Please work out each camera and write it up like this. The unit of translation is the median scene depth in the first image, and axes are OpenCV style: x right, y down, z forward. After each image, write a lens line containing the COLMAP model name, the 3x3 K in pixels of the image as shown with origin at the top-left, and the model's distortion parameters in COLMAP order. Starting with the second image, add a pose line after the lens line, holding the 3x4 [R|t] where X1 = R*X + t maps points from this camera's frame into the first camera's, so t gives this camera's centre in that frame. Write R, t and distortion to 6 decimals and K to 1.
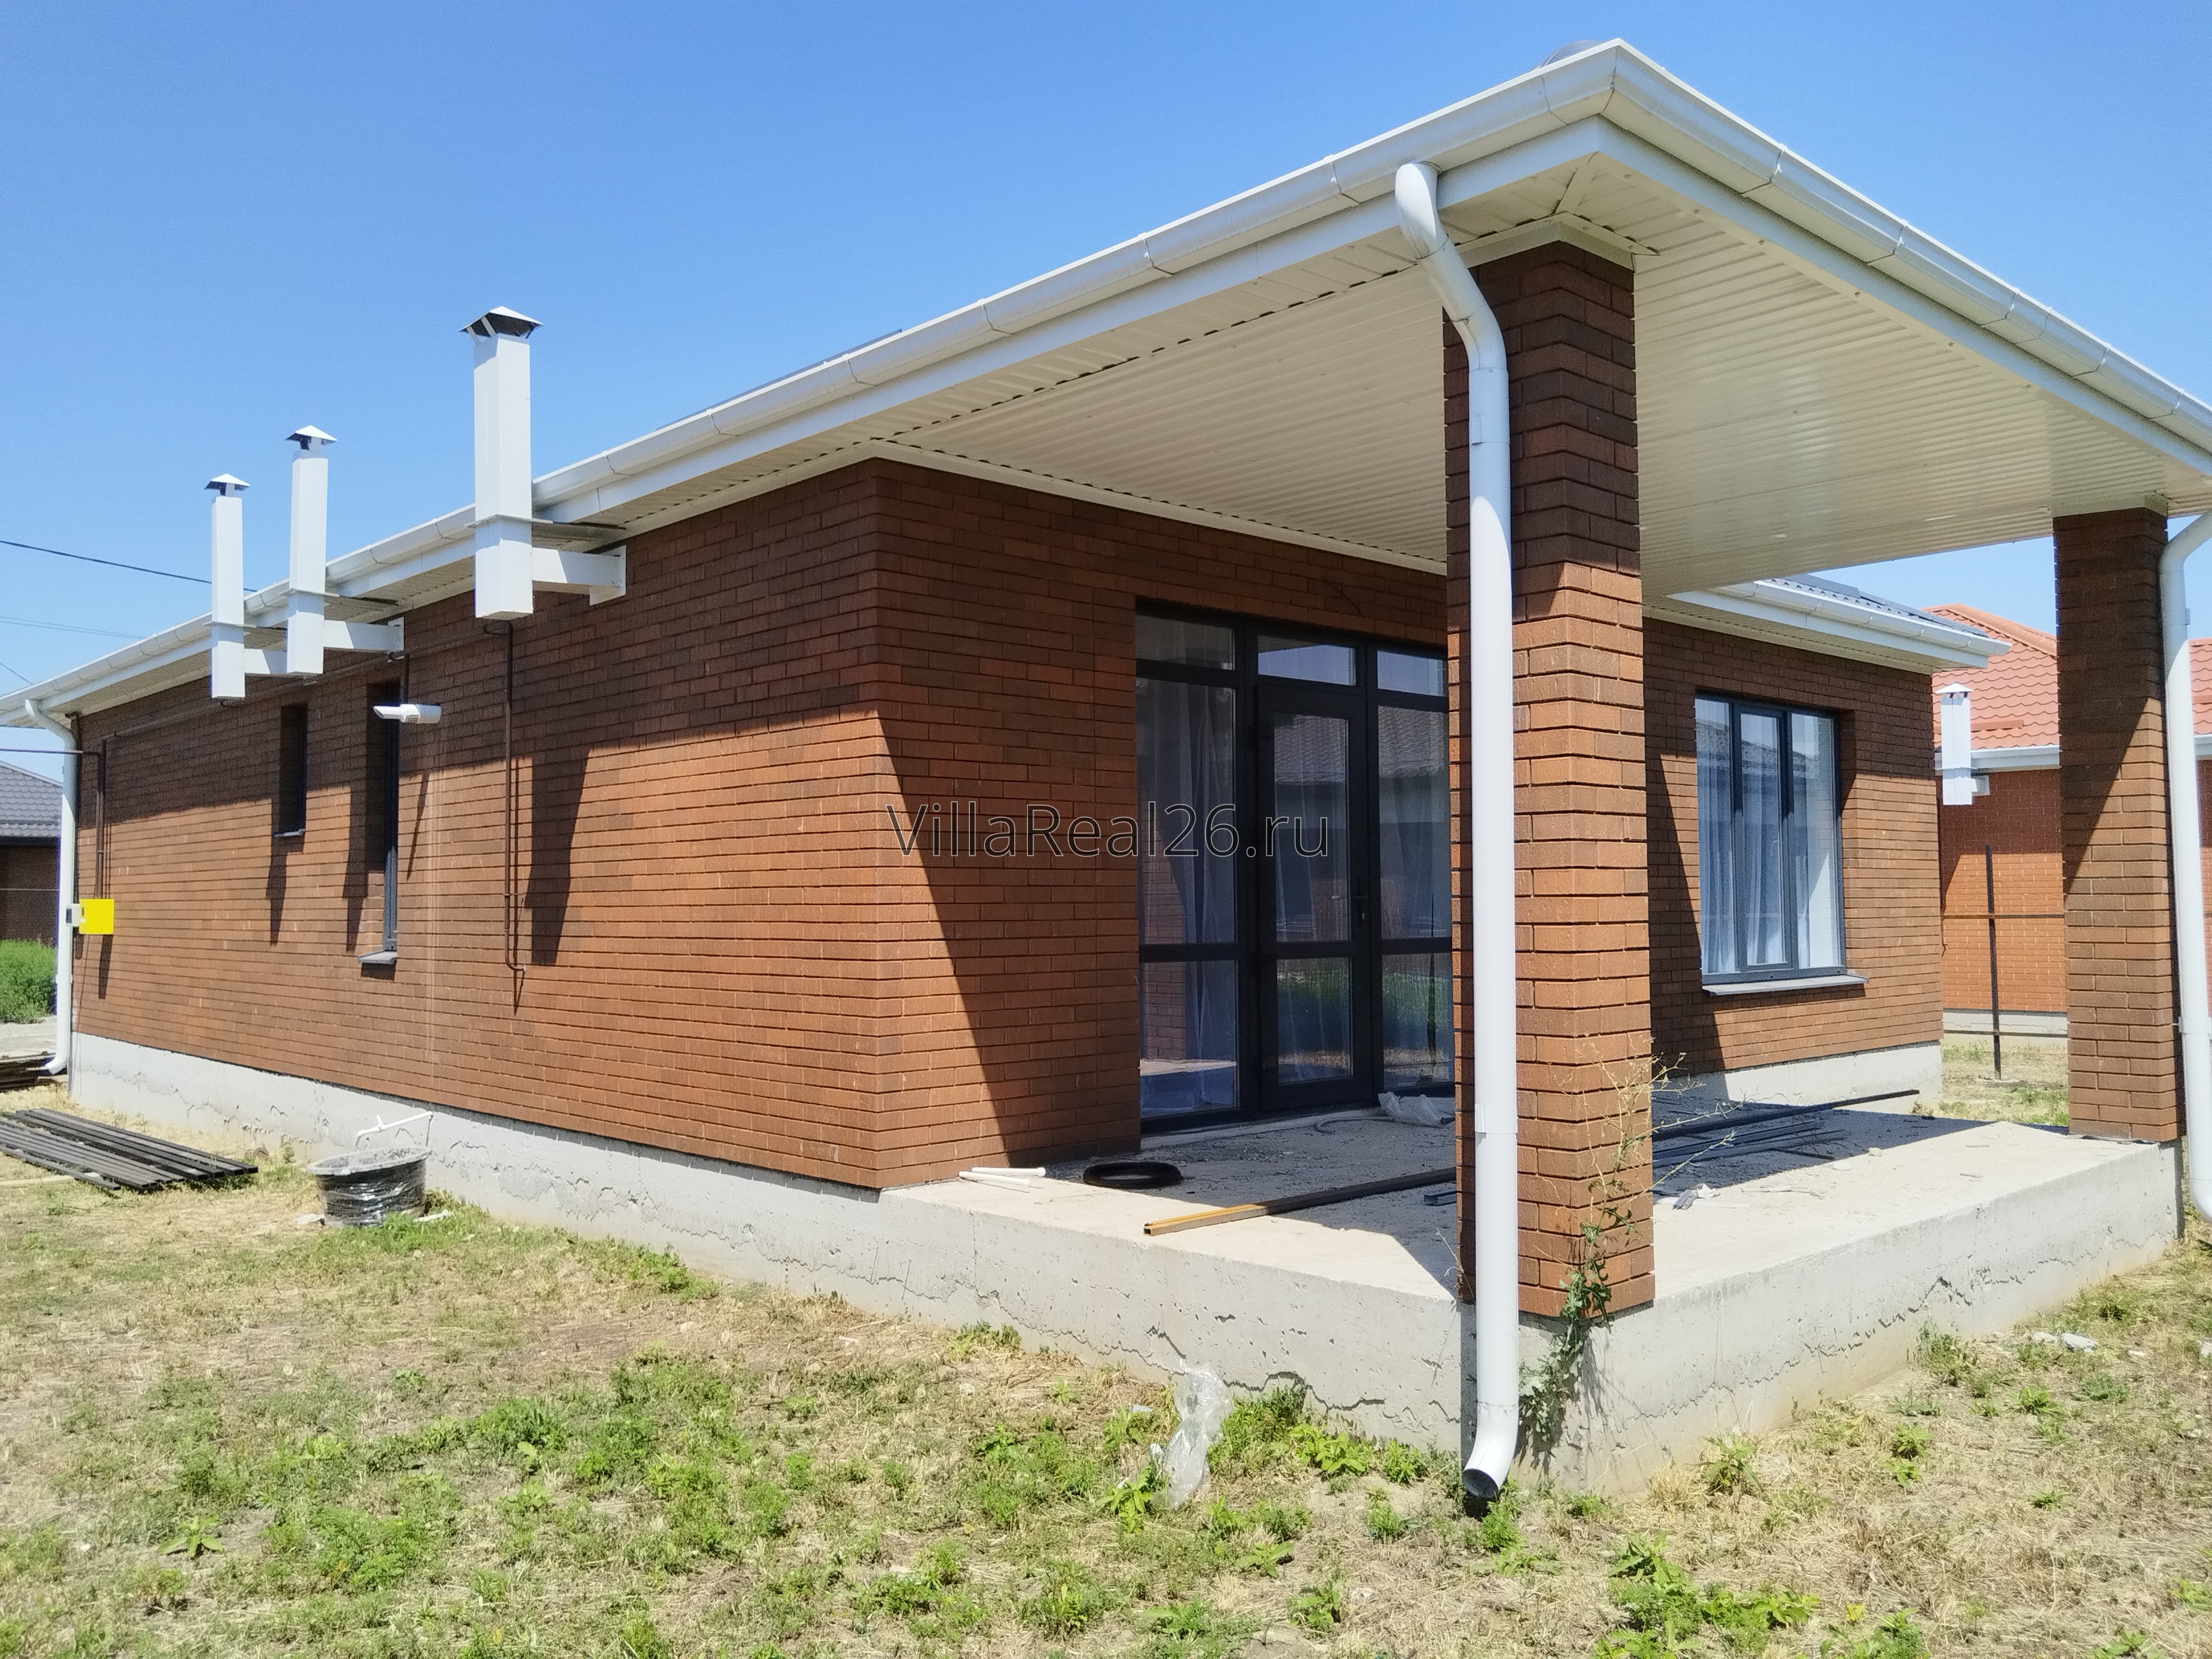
lens RADIAL K [[1727.3, 0, 1106.0], [0, 1727.3, 829.5], [0, 0, 1]] dist [-0.015047, 0.010534]
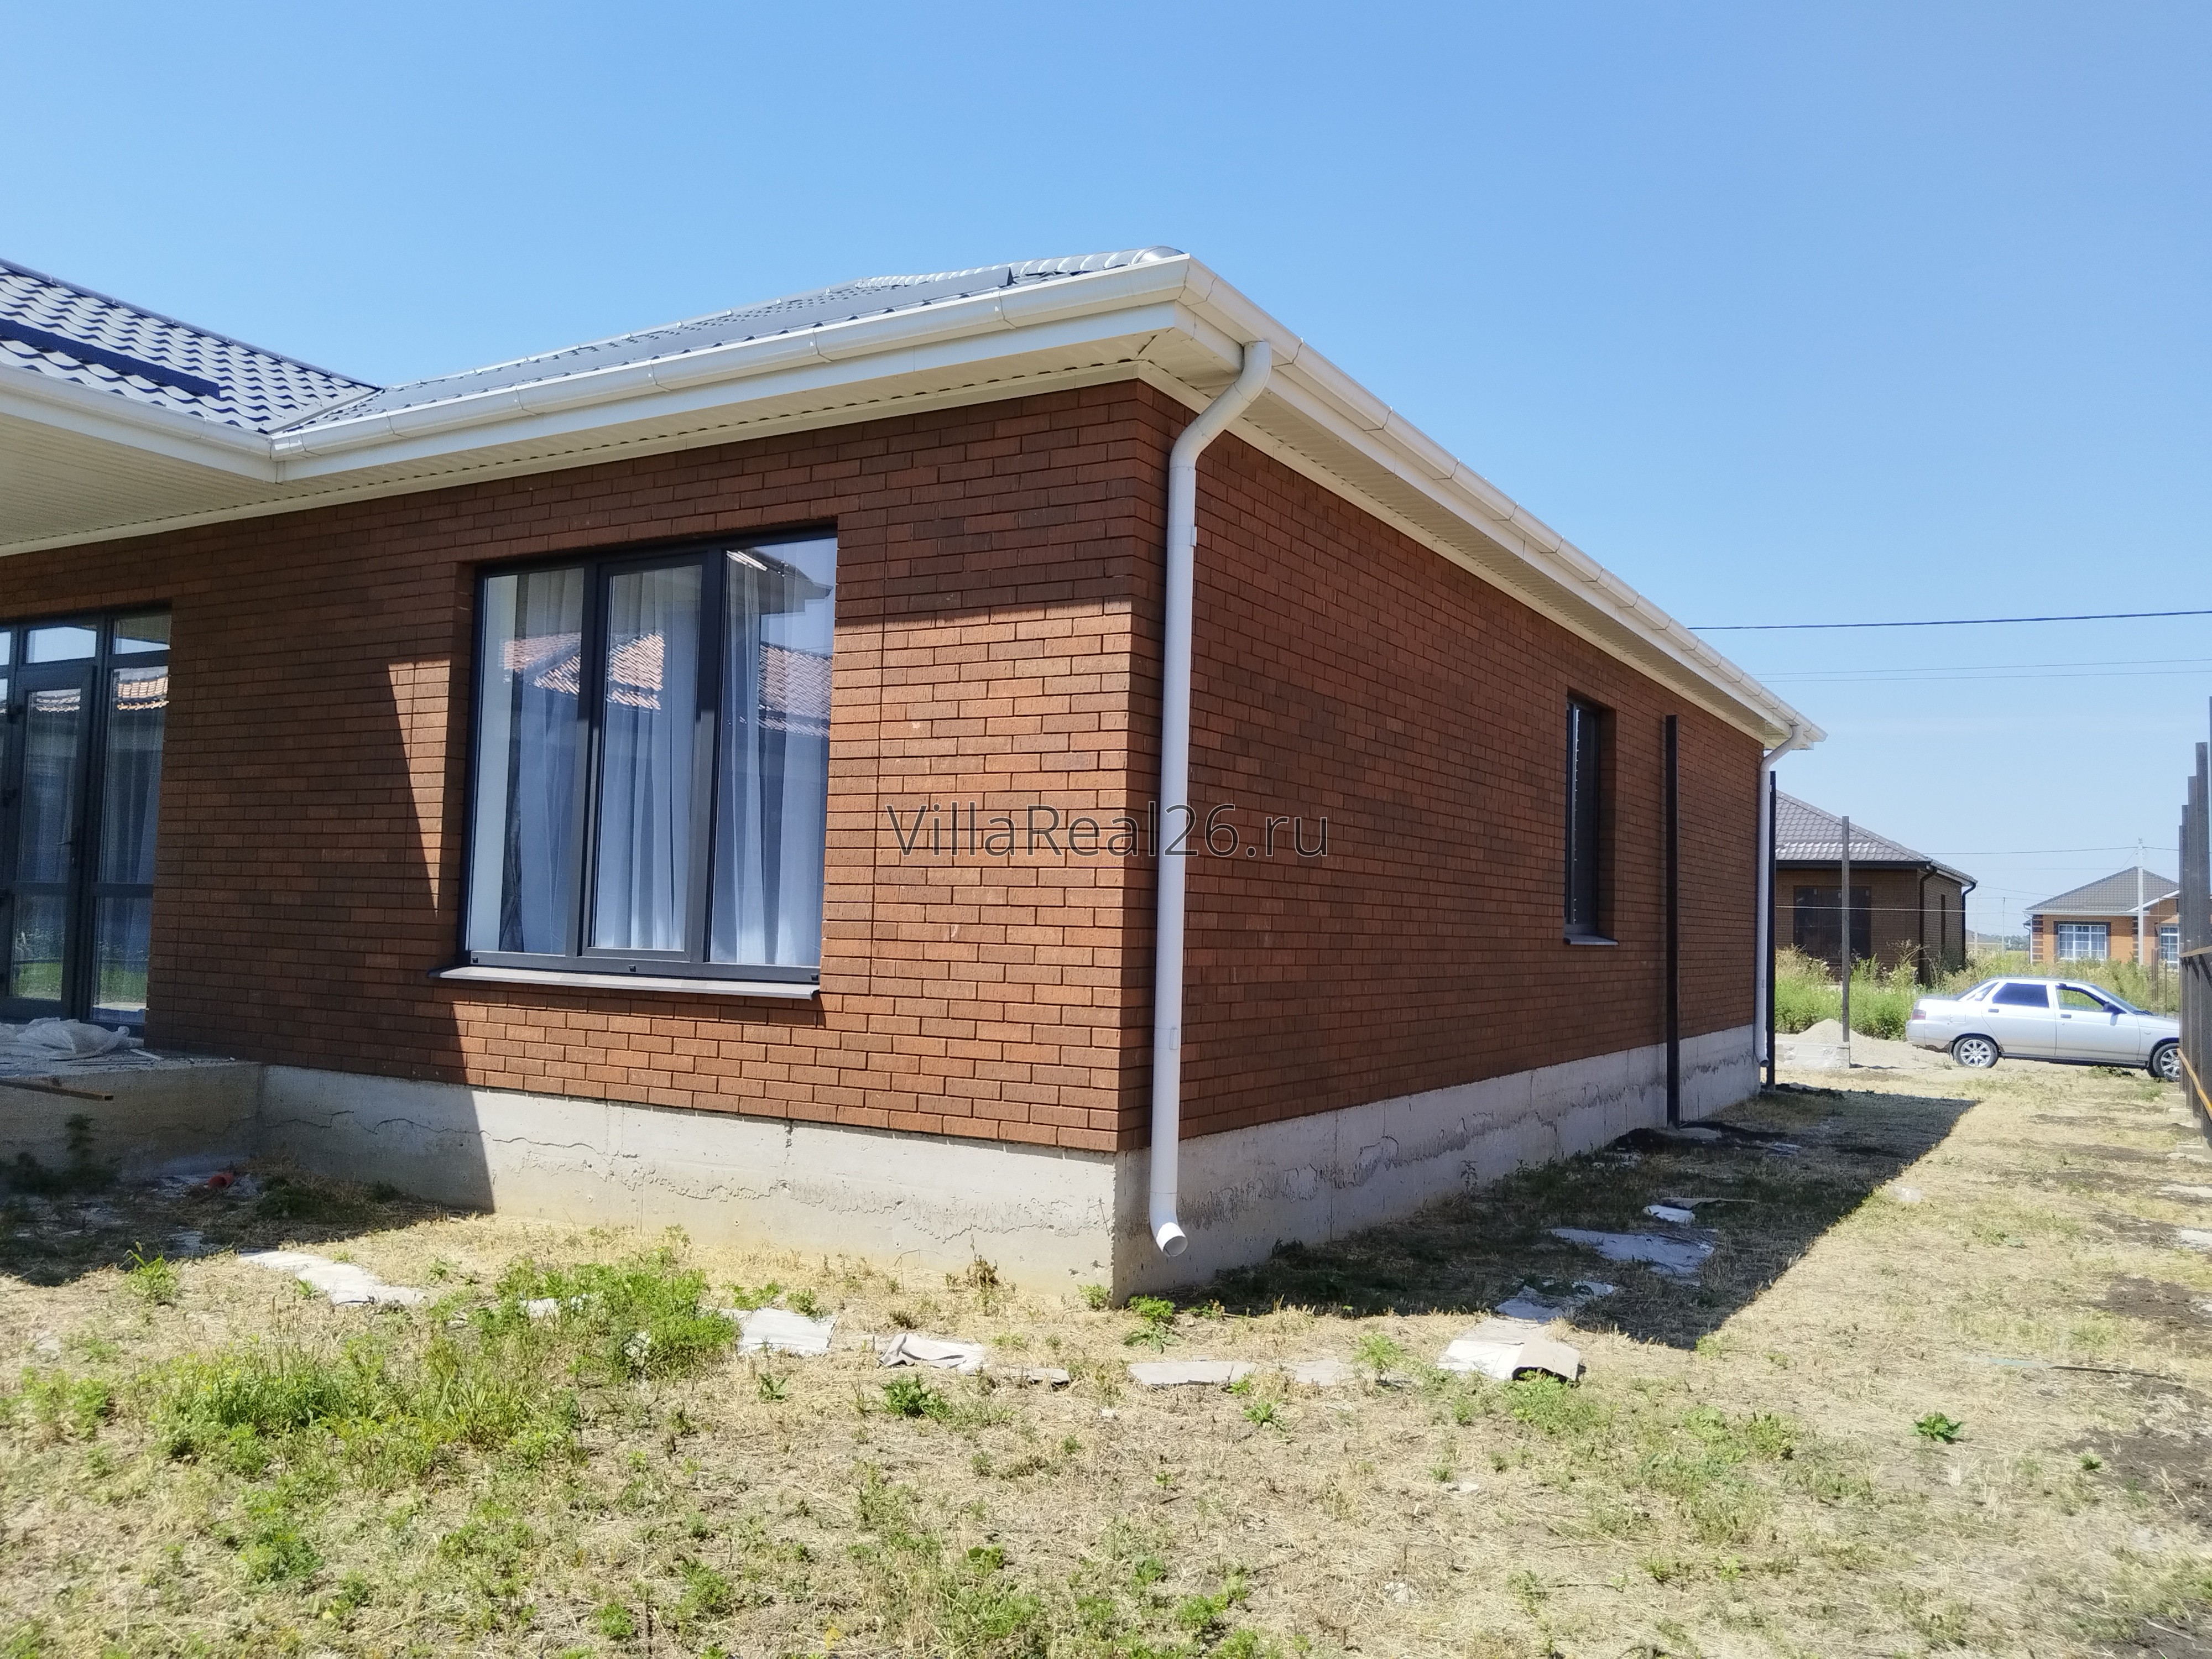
lens RADIAL K [[1727.3, 0, 1106.0], [0, 1727.3, 829.5], [0, 0, 1]] dist [-0.015047, 0.010534]
pose [[0.290662, -0.036968, -0.956111, 0.887057], [0.014409, 0.999309, -0.034258, 0.048486], [0.956717, -0.003819, 0.290994, 0.822258]]
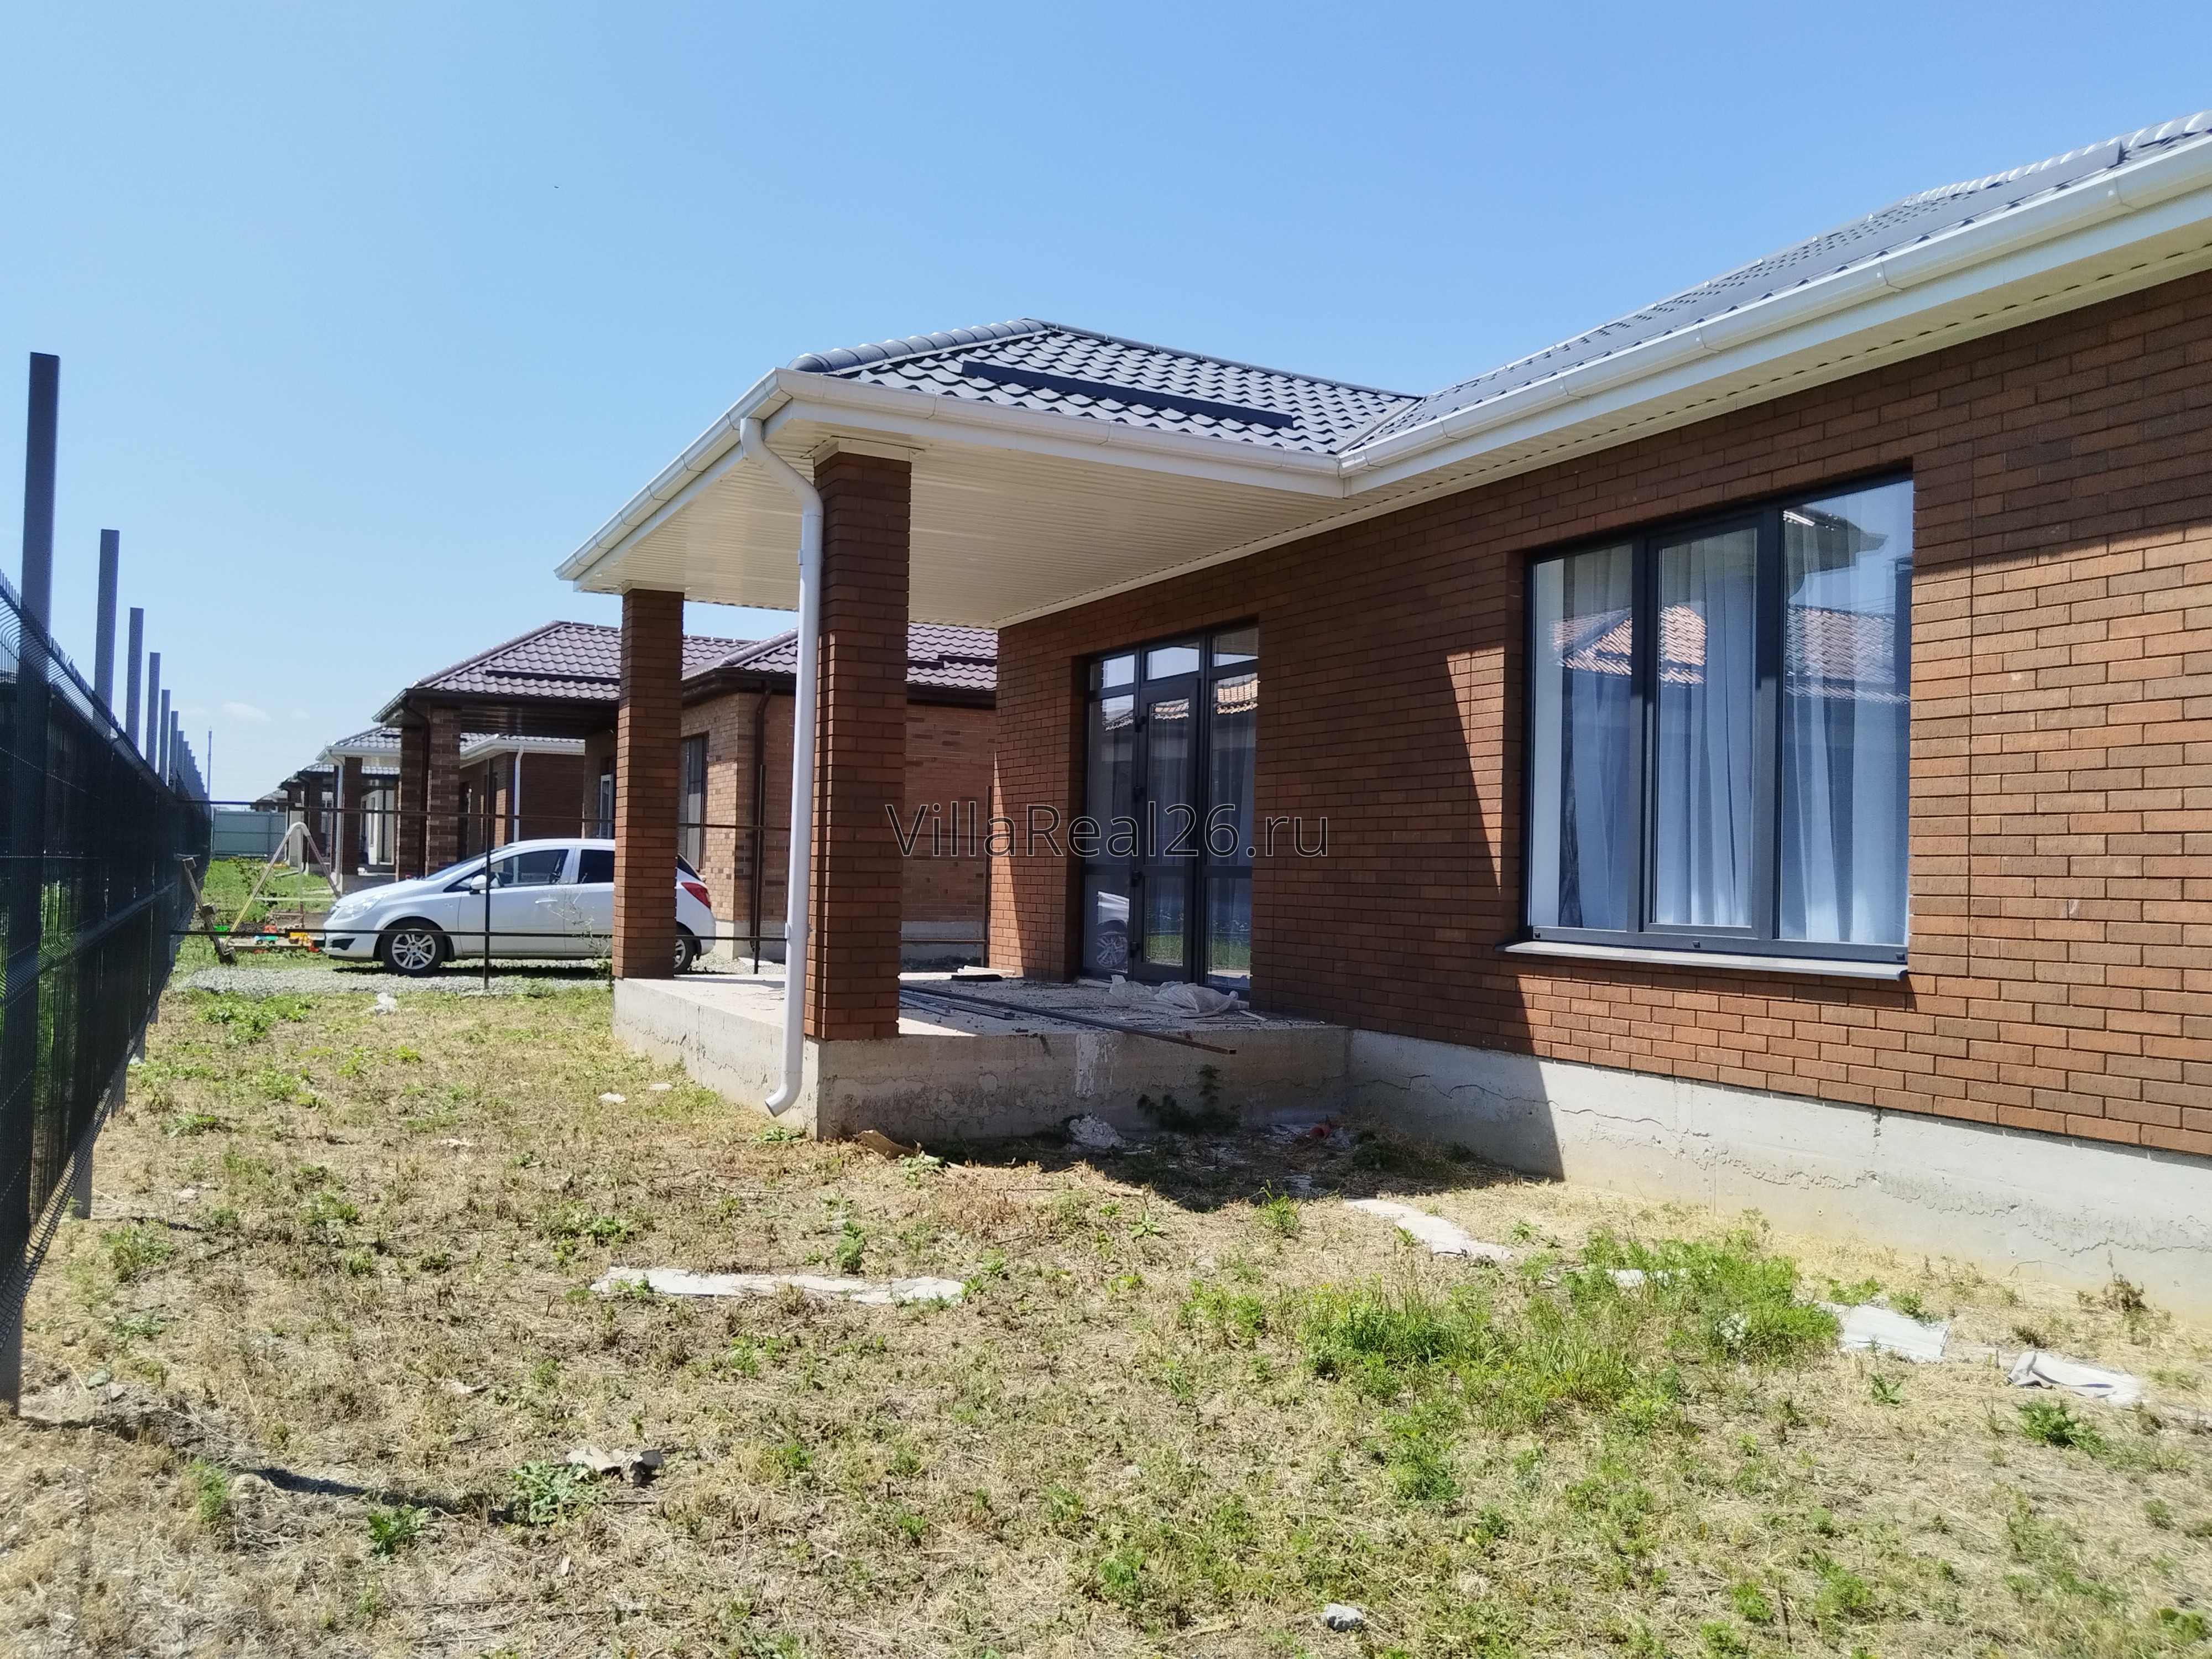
lens RADIAL K [[1730.1, 0, 1117.9], [0, 1730.1, 831.1], [0, 0, 1]] dist [-0.002448, 0.002963]
pose [[-0.268223, -0.023945, -0.963059, 0.889001], [0.024972, 0.999182, -0.031798, 0.048751], [0.963033, -0.032578, -0.267406, 0.809663]]
